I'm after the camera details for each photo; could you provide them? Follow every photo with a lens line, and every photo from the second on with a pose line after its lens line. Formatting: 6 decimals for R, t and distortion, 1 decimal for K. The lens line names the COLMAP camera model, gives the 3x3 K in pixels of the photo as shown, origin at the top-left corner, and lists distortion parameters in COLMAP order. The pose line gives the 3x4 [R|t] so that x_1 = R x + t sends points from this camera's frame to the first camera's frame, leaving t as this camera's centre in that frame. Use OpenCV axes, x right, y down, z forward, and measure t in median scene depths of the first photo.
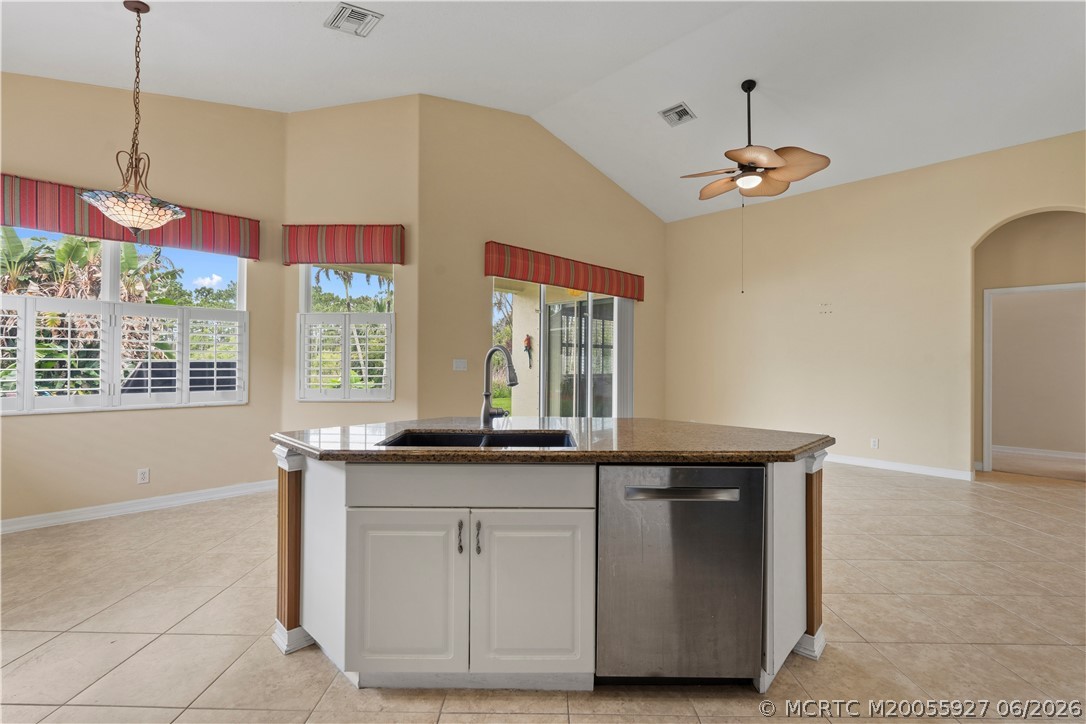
lens RADIAL K [[479.9, 0, 538.1], [0, 479.9, 360.2], [0, 0, 1]] dist [-0.009141, 0.000379]
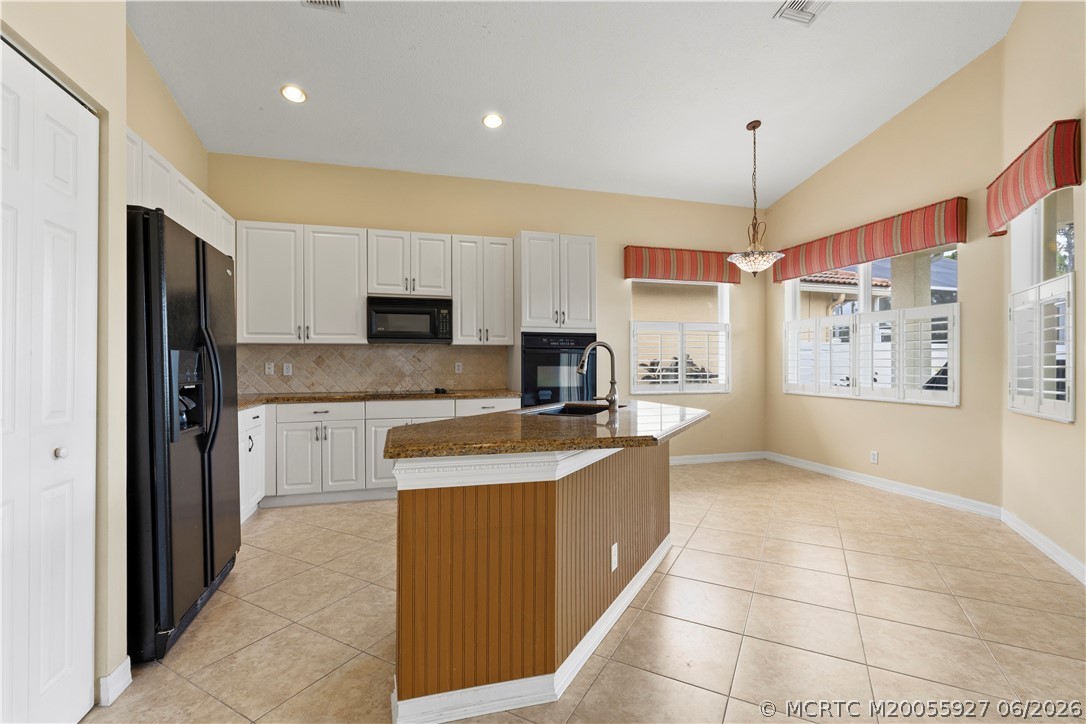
lens RADIAL K [[479.9, 0, 537.5], [0, 479.9, 365.4], [0, 0, 1]] dist [-0.009141, 0.000379]
pose [[-0.481621, -0.006585, -0.876355, 0.489603], [0.000154, 0.999971, -0.007599, 0.018958], [0.876379, -0.003795, -0.481606, 0.665086]]
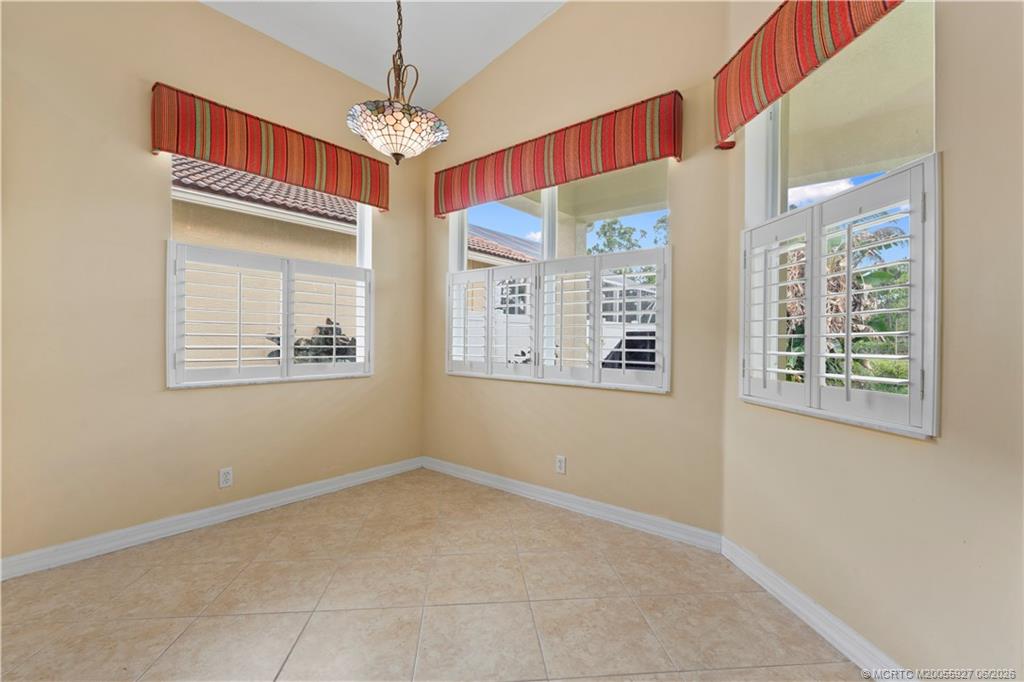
lens RADIAL K [[452.5, 0, 510.2], [0, 452.5, 339.9], [0, 0, 1]] dist [-0.009141, 0.000379]
pose [[0.106092, -0.005621, -0.994340, -0.036535], [-0.004228, 0.999972, -0.006104, 0.023014], [0.994347, 0.004852, 0.106065, 0.655193]]
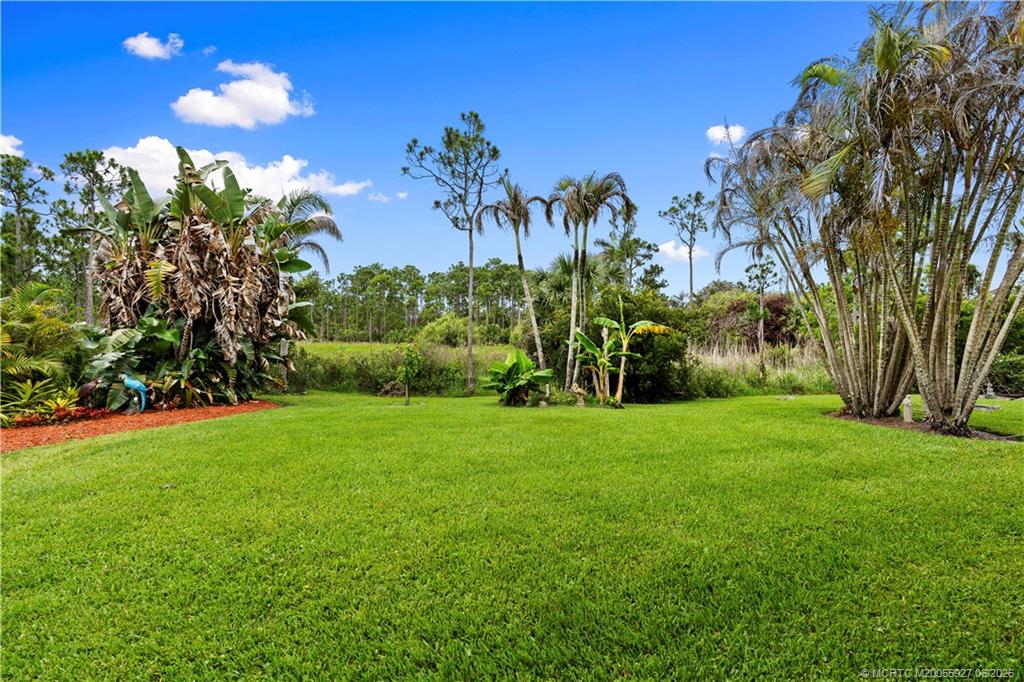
lens RADIAL K [[452.5, 0, 509.5], [0, 452.5, 339.7], [0, 0, 1]] dist [-0.009141, 0.000379]
pose [[0.888152, 0.006925, -0.459498, -0.423885], [0.000491, 0.999872, 0.016019, -0.031047], [0.459550, -0.014453, 0.888035, 1.537223]]
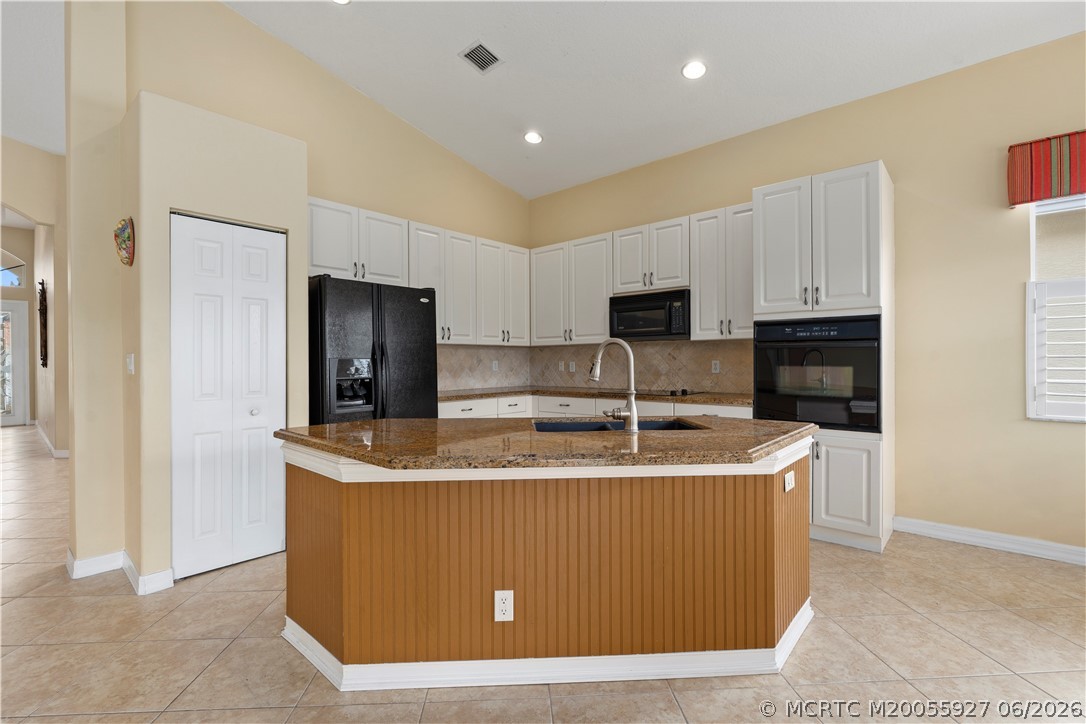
lens RADIAL K [[479.9, 0, 545.9], [0, 479.9, 359.4], [0, 0, 1]] dist [-0.009141, 0.000379]
pose [[-0.997494, -0.005262, -0.070553, 0.051019], [-0.004829, 0.999968, -0.006308, 0.009998], [0.070584, -0.005951, -0.997488, 0.871544]]
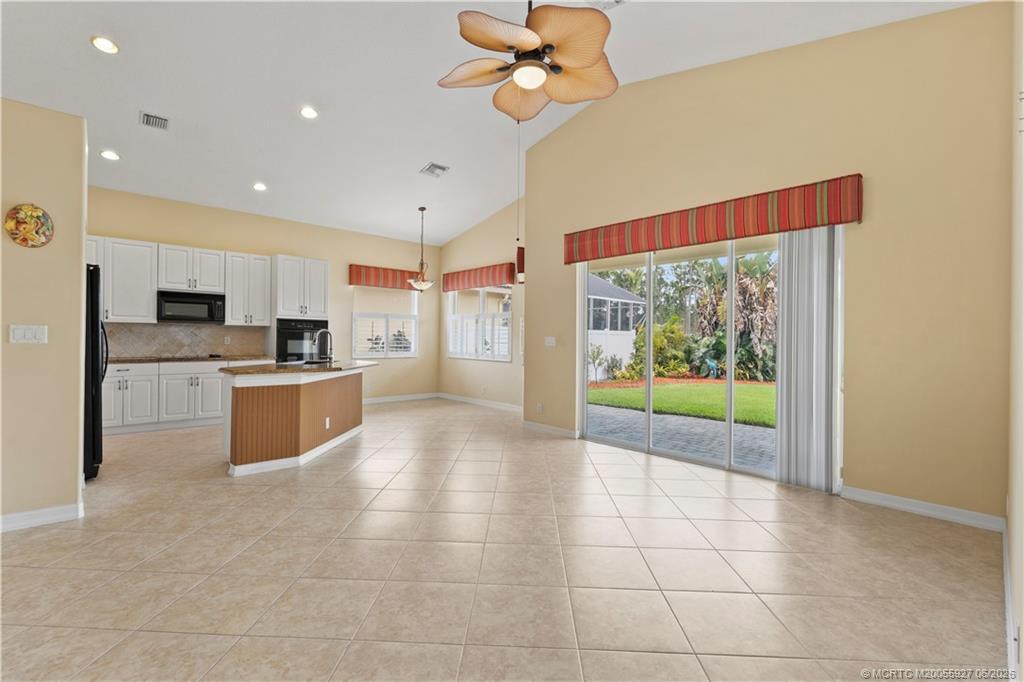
lens RADIAL K [[452.5, 0, 510.8], [0, 452.5, 337.5], [0, 0, 1]] dist [-0.009141, 0.000379]
pose [[-0.025617, -0.012717, -0.999591, 1.045463], [-0.008729, 0.999884, -0.012497, 0.016857], [0.999634, 0.008405, -0.025725, 0.938804]]
